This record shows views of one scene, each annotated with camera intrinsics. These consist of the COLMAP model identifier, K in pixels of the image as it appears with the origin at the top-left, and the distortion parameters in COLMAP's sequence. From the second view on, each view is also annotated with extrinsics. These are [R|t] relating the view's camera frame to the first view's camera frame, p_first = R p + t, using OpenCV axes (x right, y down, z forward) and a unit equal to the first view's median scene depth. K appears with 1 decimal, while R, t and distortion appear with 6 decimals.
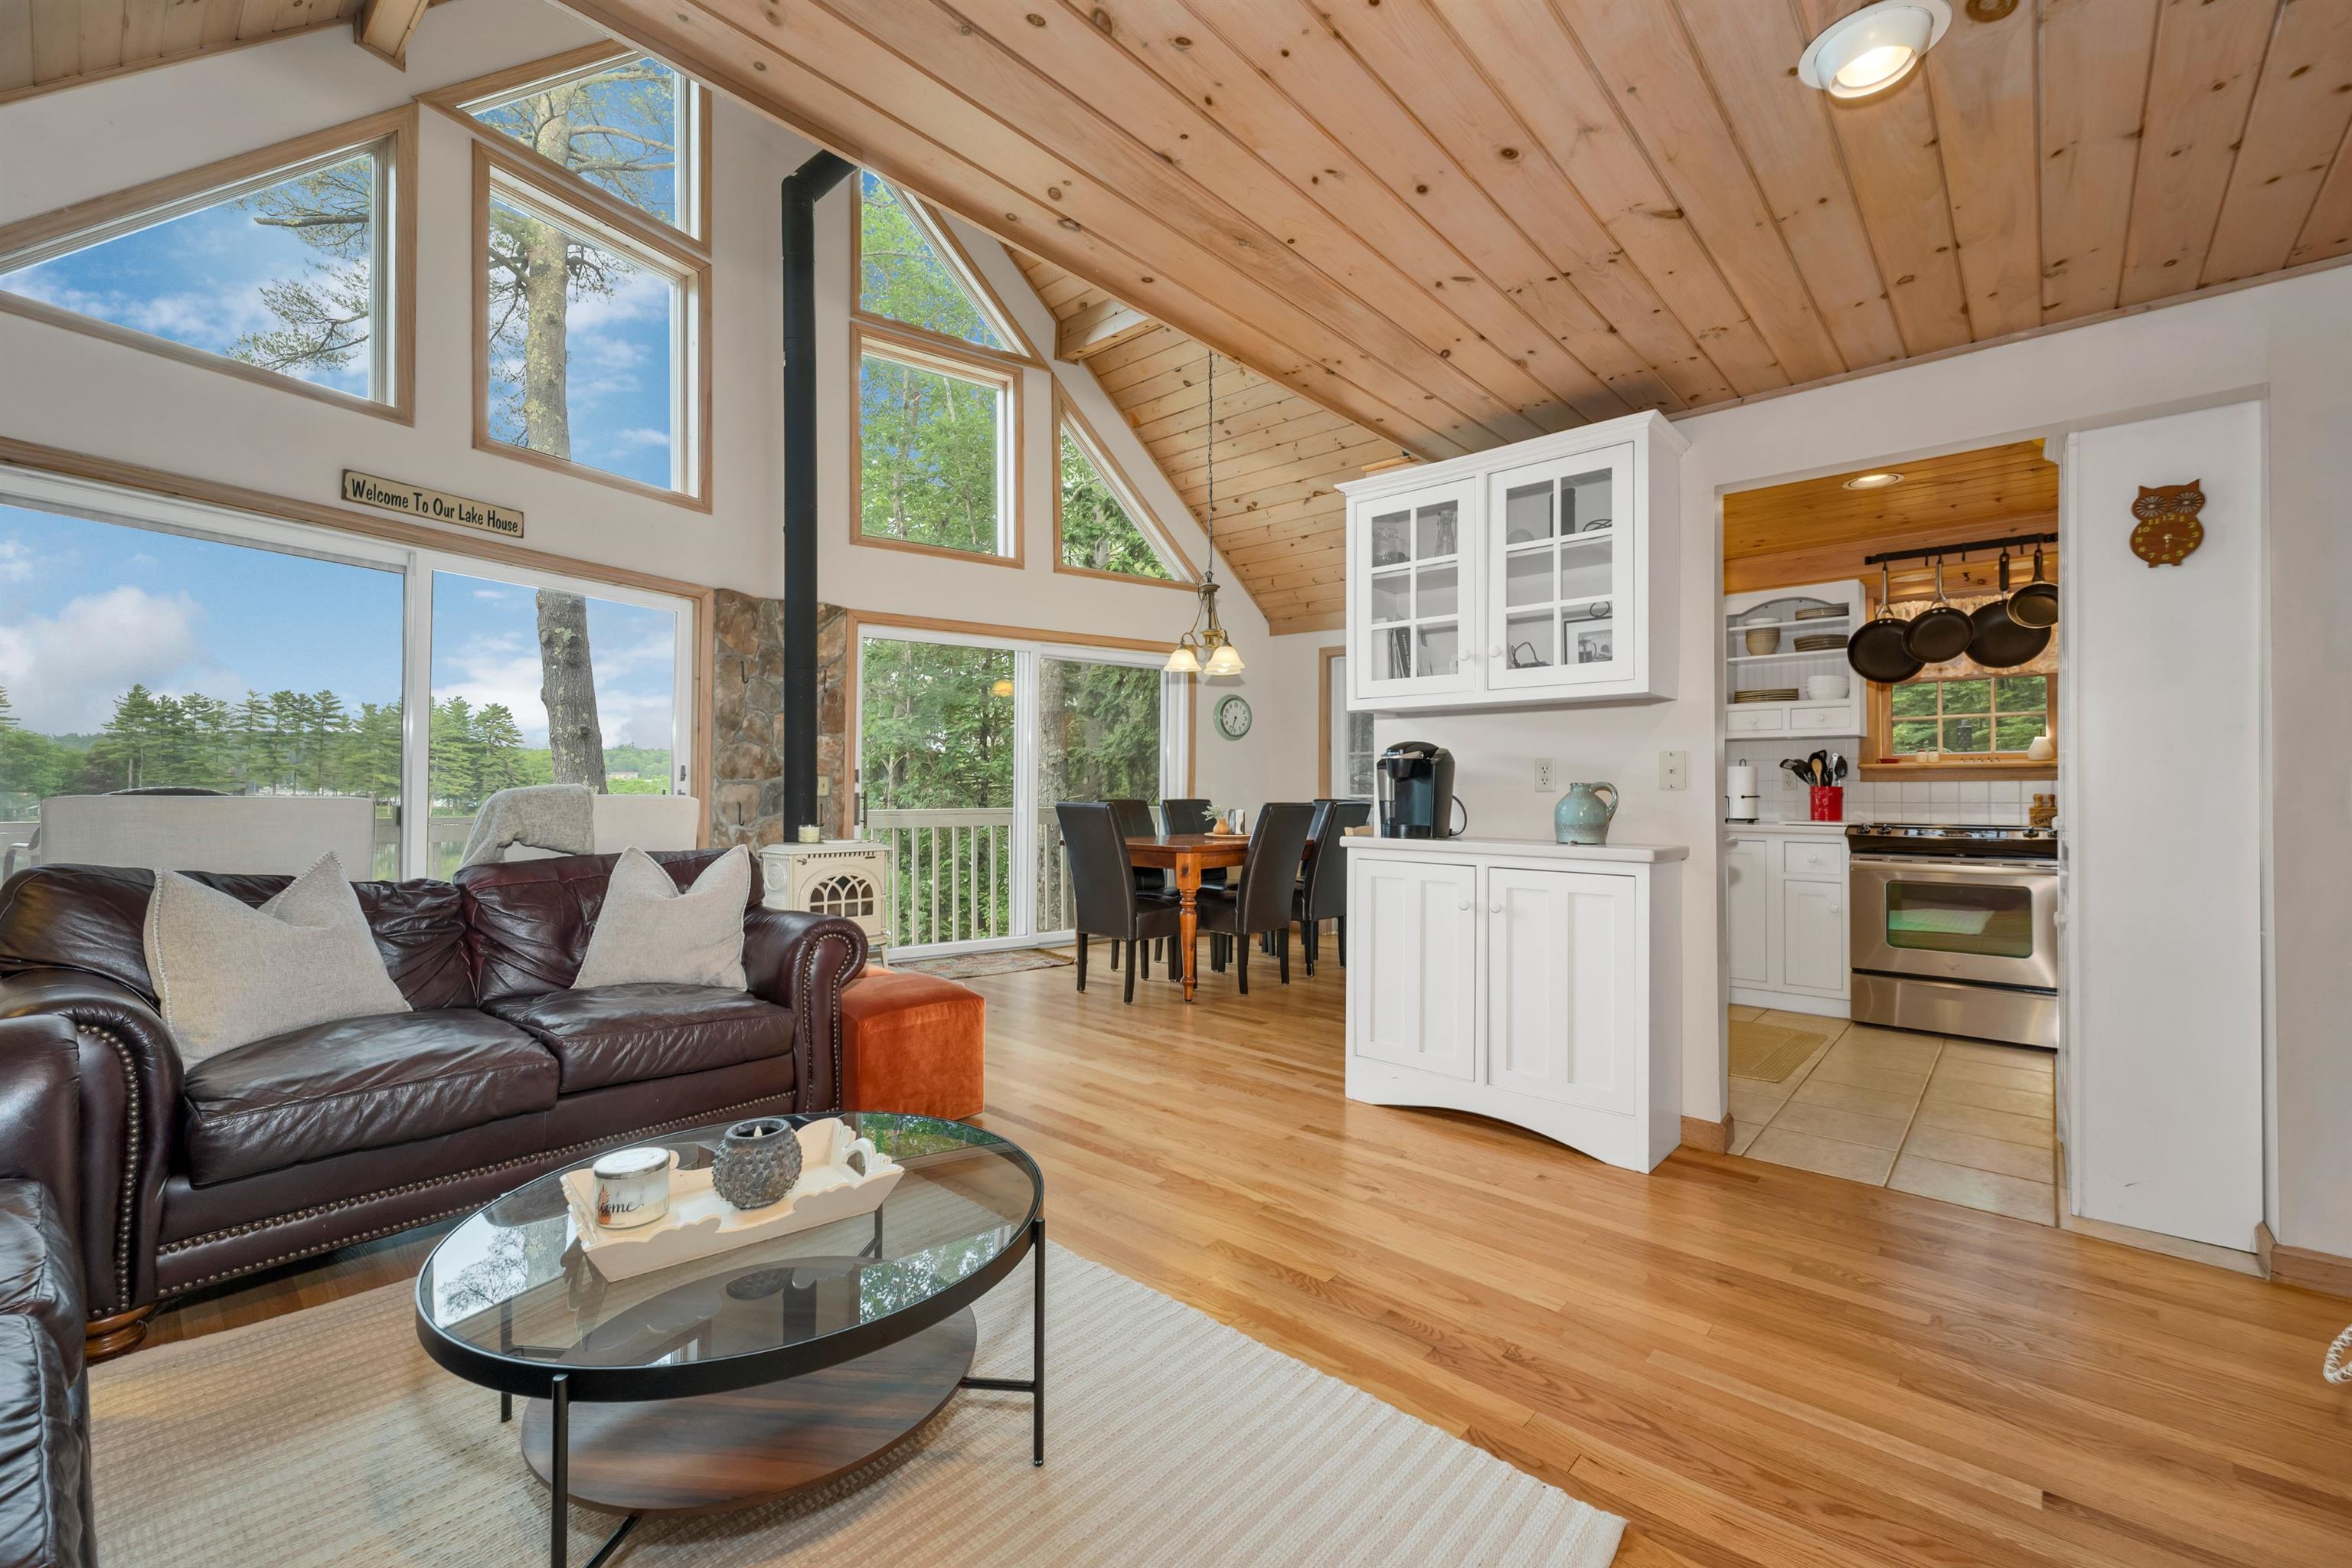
lens RADIAL K [[970.1, 0, 1176.0], [0, 970.1, 784.0], [0, 0, 1]] dist [0.001054, -0.000225]
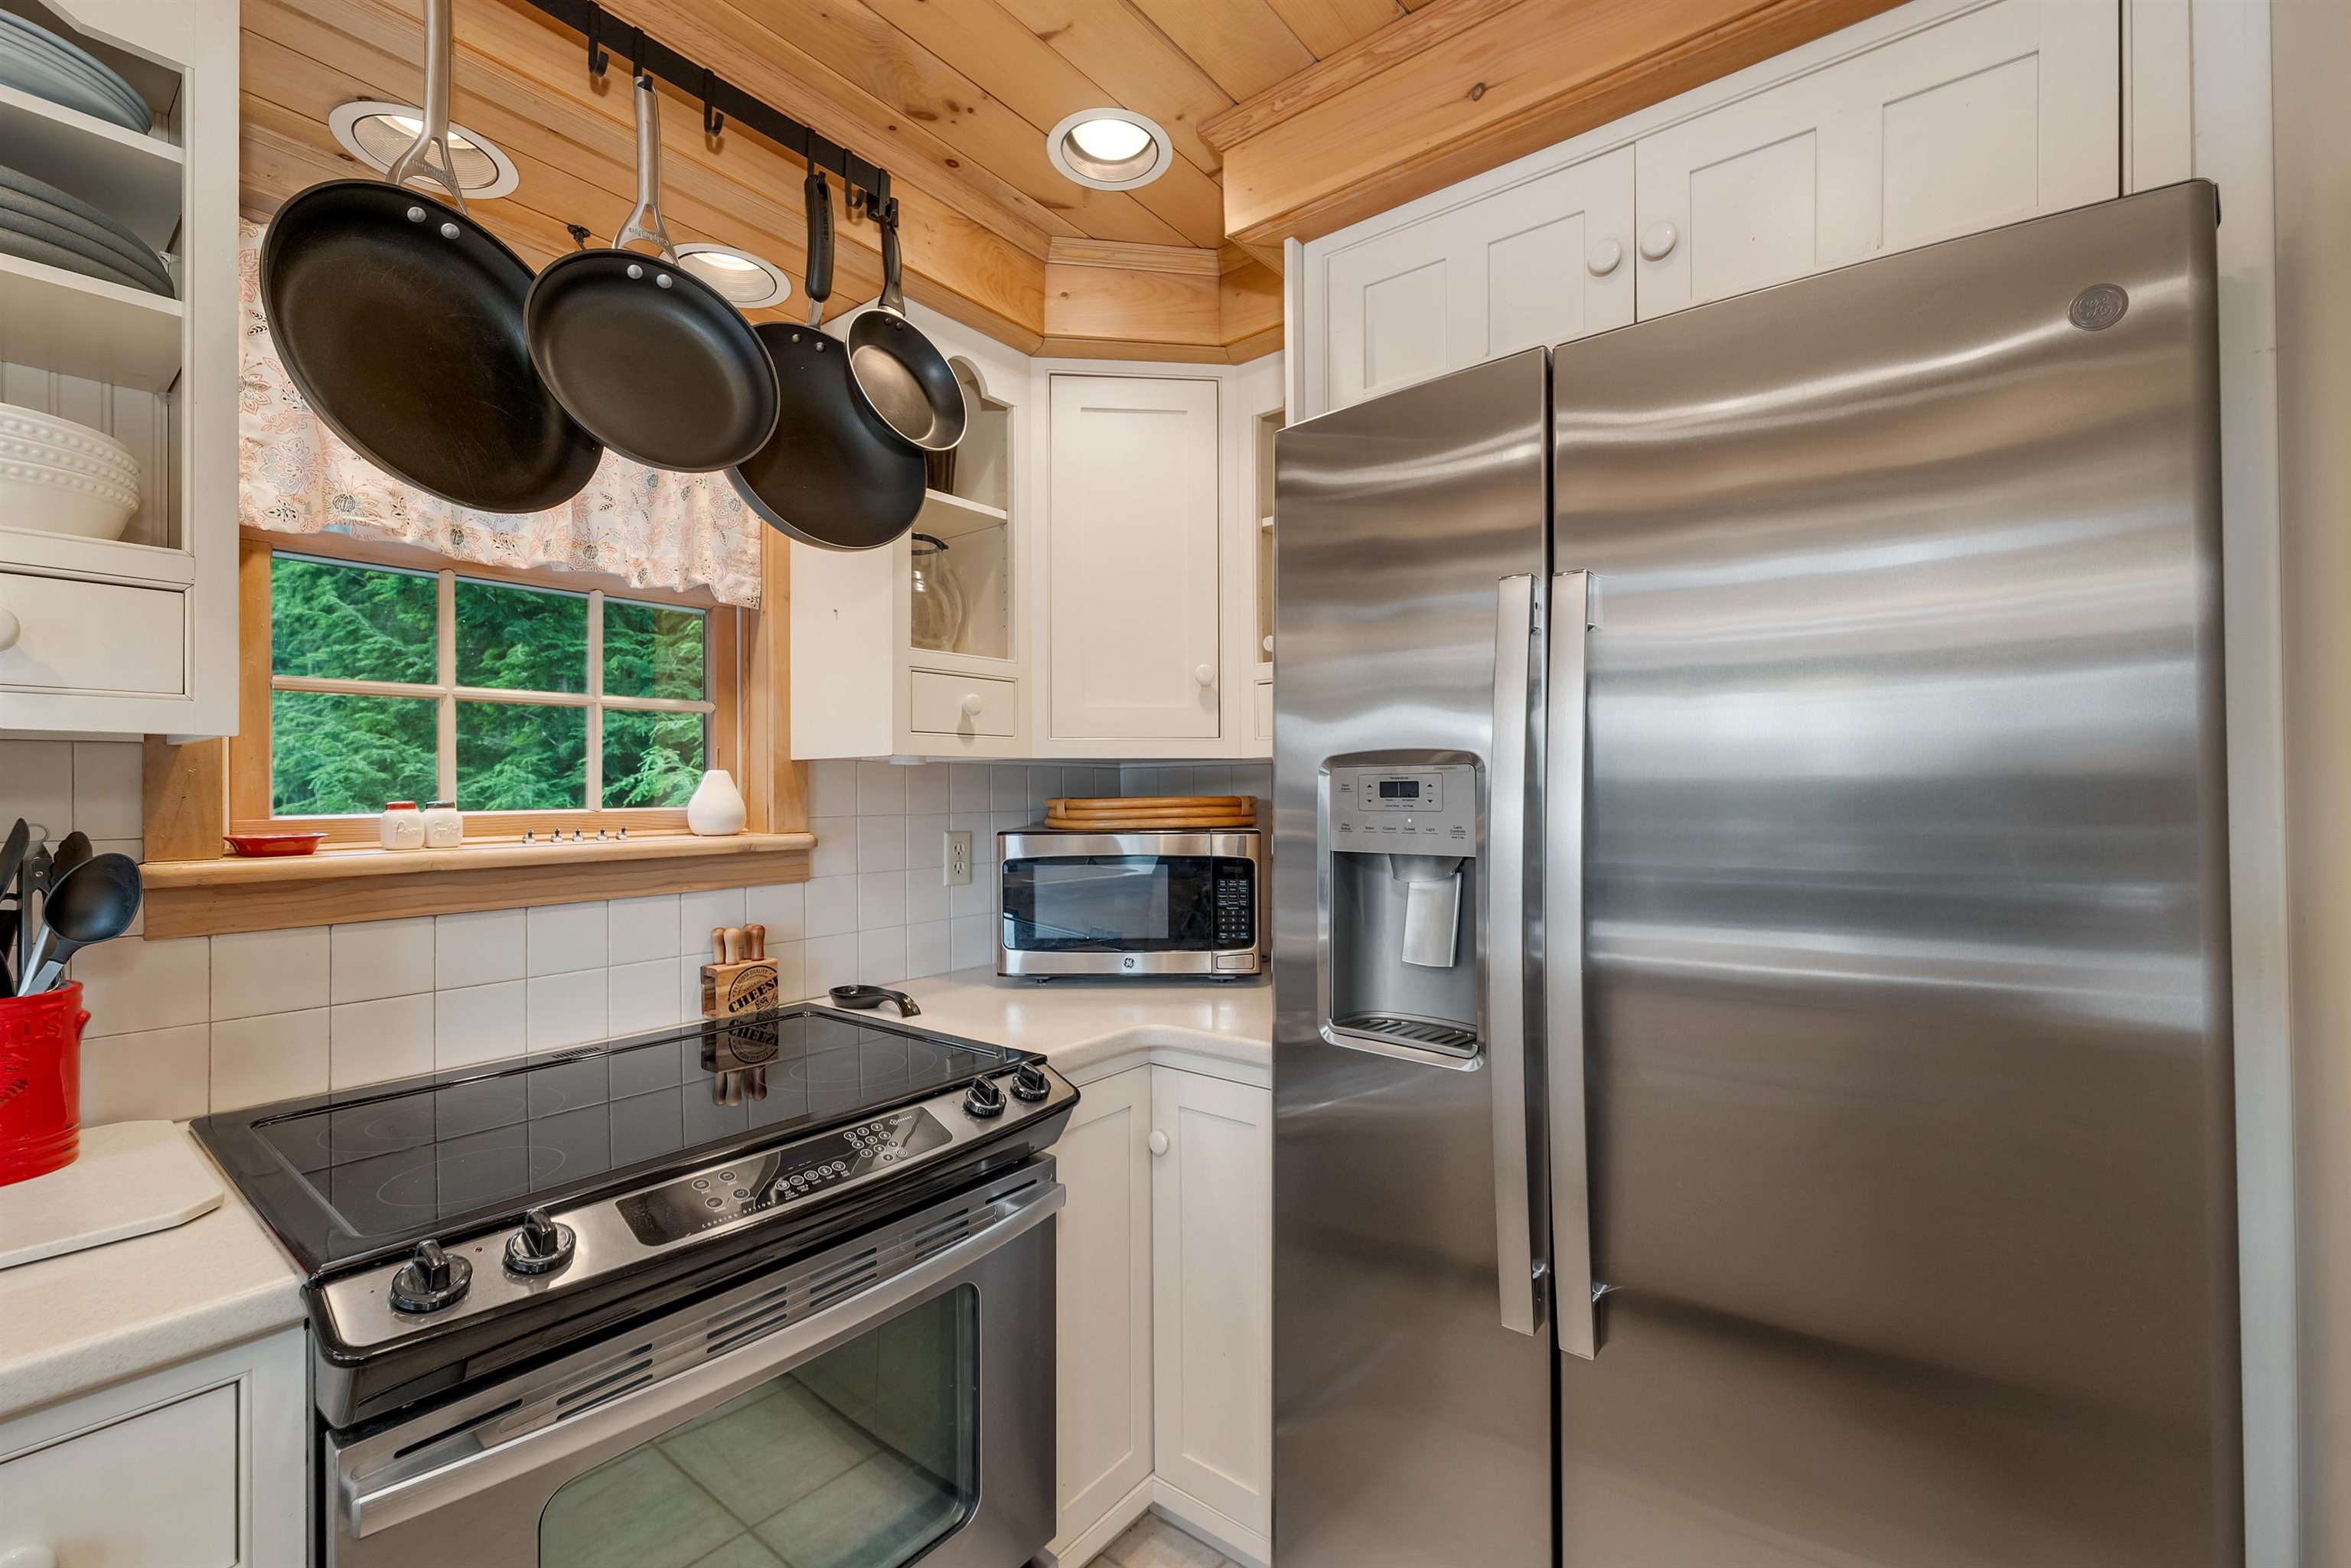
lens RADIAL K [[983.6, 0, 1175.5], [0, 983.6, 784.0], [0, 0, 1]] dist [0.001728, -0.000265]
pose [[-0.080211, 0.006367, 0.996758, 0.457690], [0.000088, 0.999980, -0.006380, -0.037984], [-0.996778, -0.000424, -0.080210, 0.782698]]
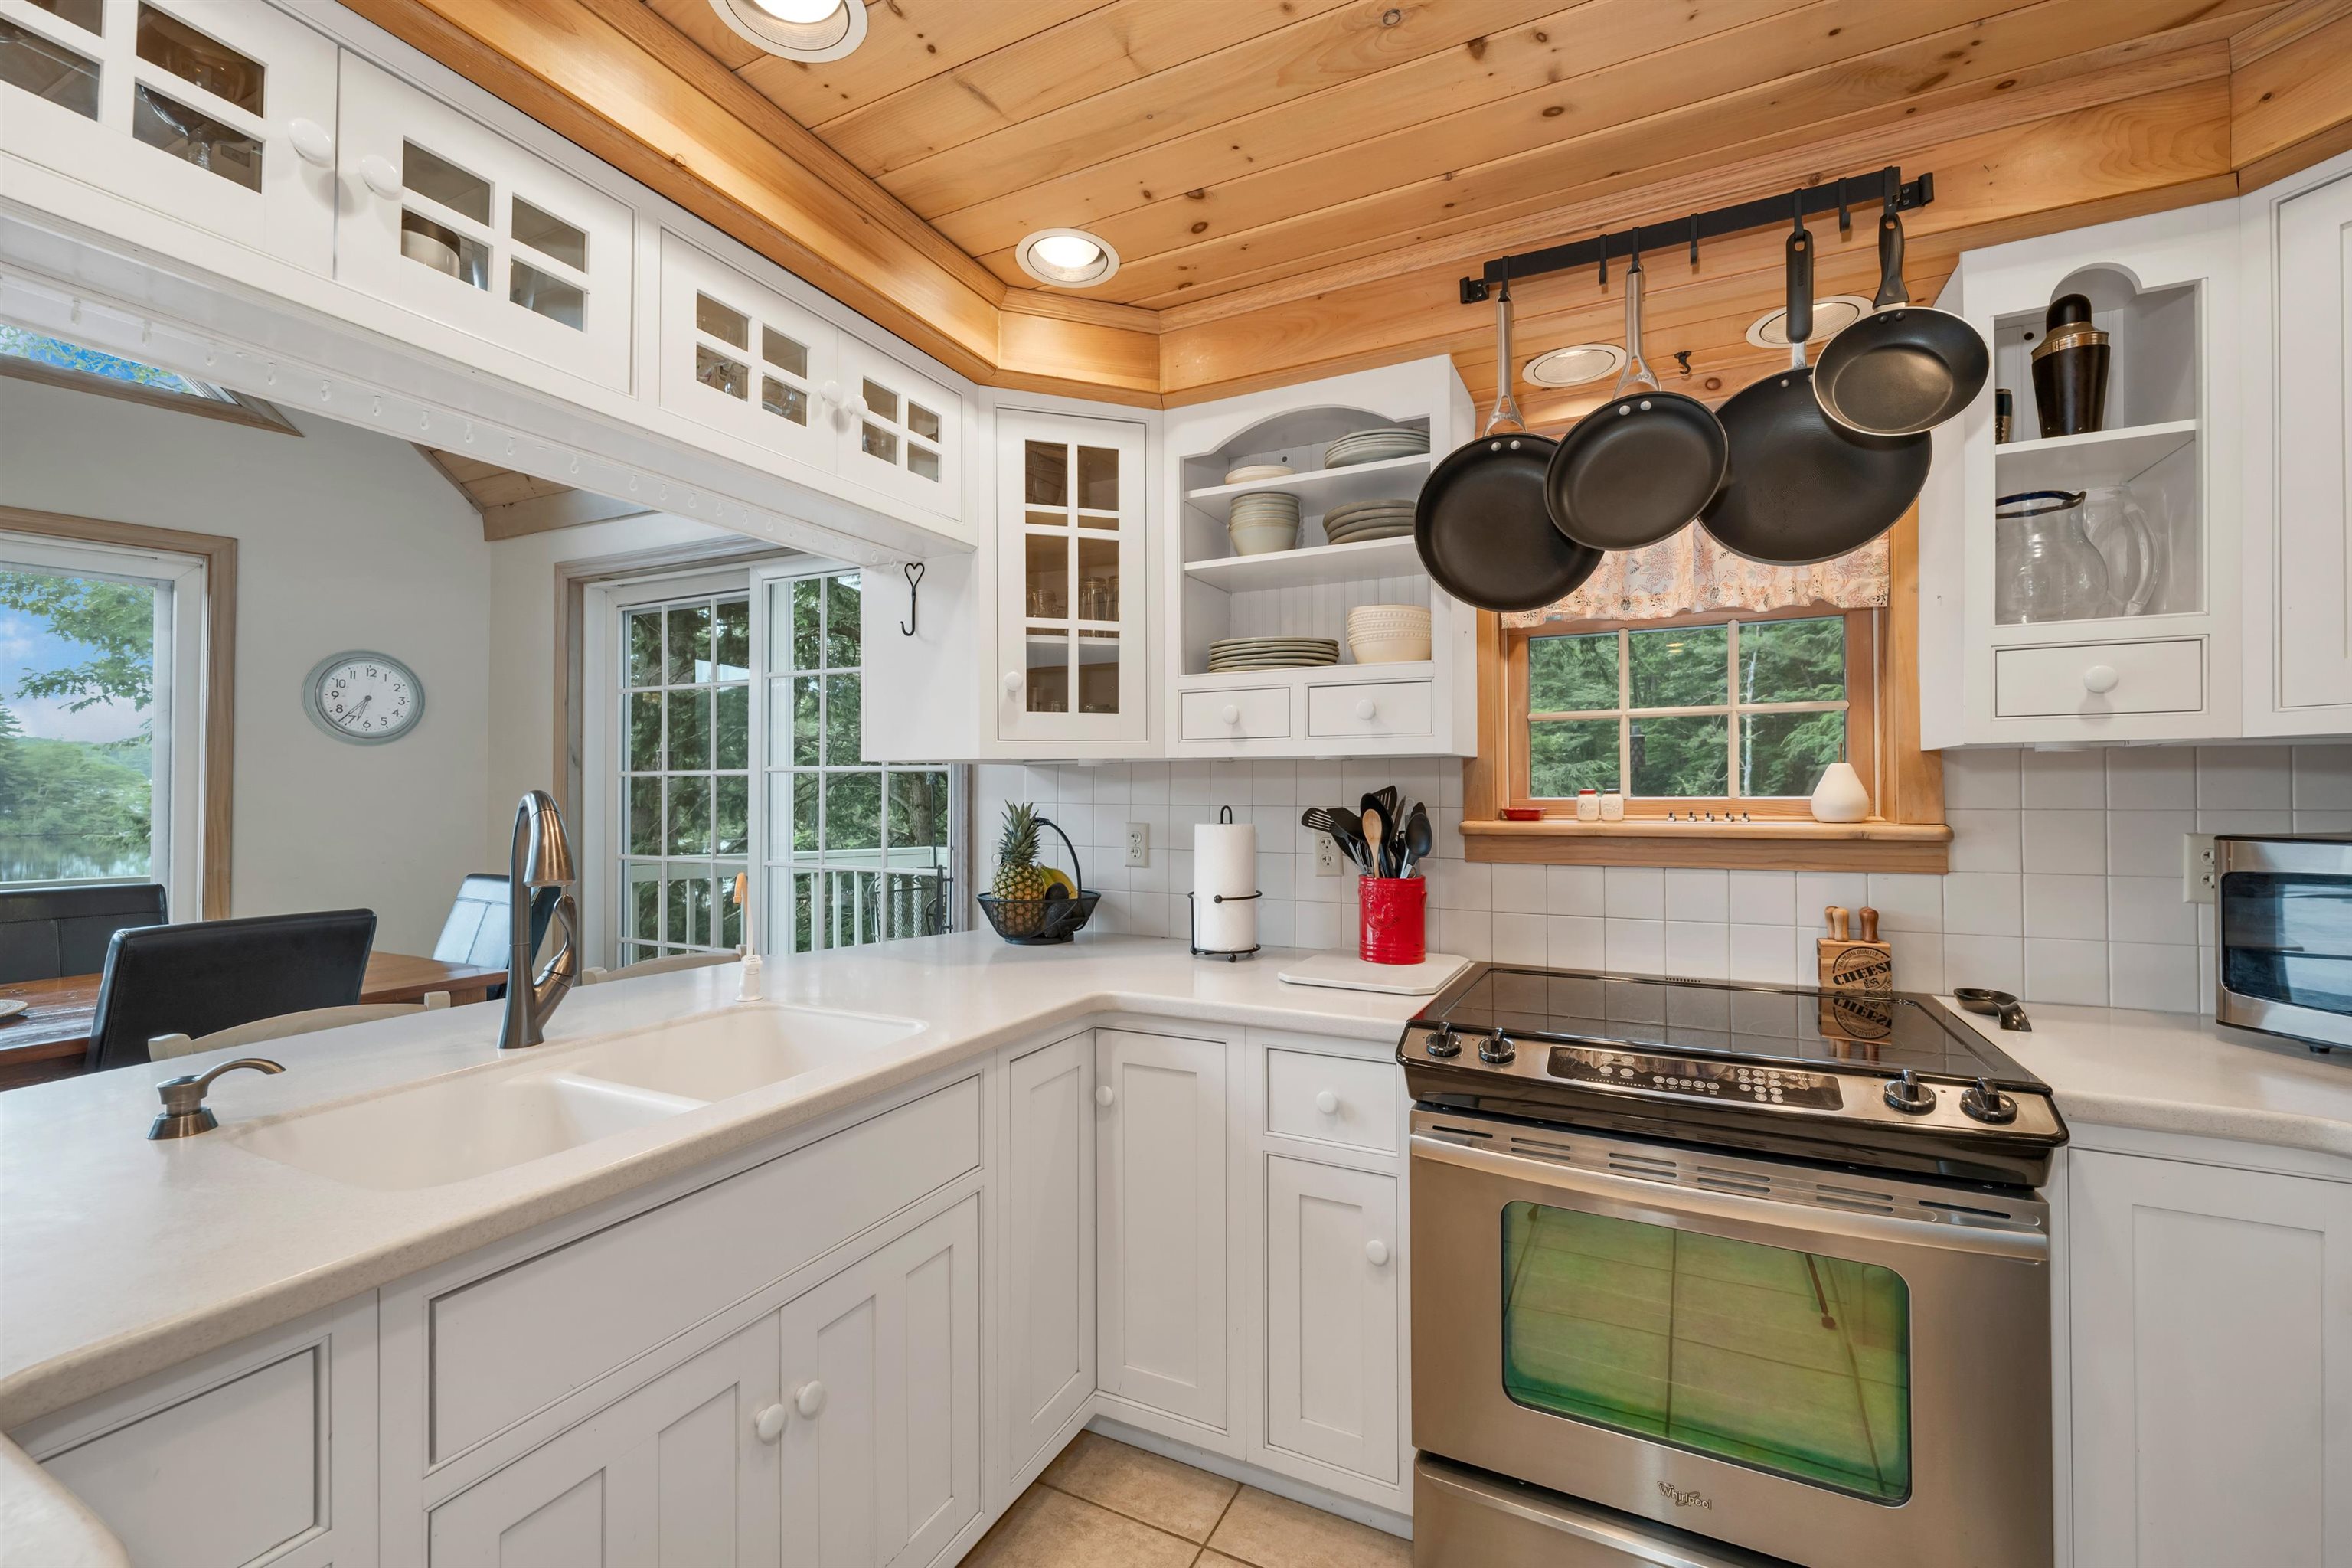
lens RADIAL K [[984.0, 0, 1176.0], [0, 984.0, 784.0], [0, 0, 1]] dist [0.001728, -0.000265]
pose [[0.963833, -0.000305, 0.266505, 0.469356], [0.000575, 0.999999, -0.000934, -0.036731], [-0.266505, 0.001053, 0.963833, 0.618975]]
